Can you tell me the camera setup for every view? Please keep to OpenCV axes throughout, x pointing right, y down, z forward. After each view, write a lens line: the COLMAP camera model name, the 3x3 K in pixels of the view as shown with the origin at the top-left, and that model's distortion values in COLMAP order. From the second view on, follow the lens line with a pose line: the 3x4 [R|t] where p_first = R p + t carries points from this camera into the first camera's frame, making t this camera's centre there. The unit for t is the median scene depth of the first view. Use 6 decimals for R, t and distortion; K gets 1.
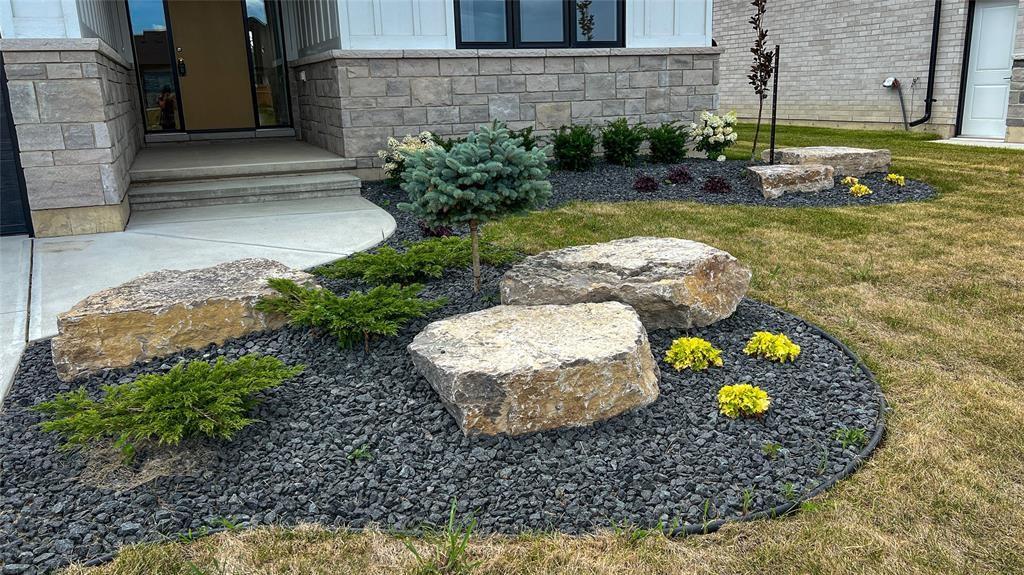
lens RADIAL K [[774.8, 0, 517.5], [0, 774.8, 286.4], [0, 0, 1]] dist [0.035319, -0.018561]
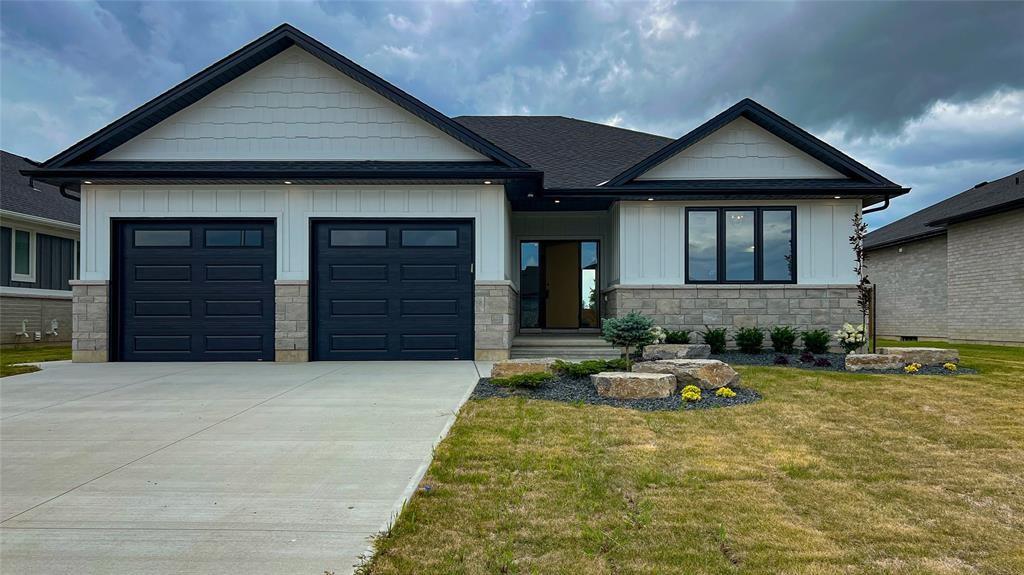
lens RADIAL K [[774.8, 0, 512.0], [0, 774.8, 290.6], [0, 0, 1]] dist [0.035319, -0.018561]
pose [[0.902668, 0.011637, -0.430180, 0.334348], [-0.131266, 0.959440, -0.249488, 0.207811], [0.409828, 0.281673, 0.867583, -0.712858]]
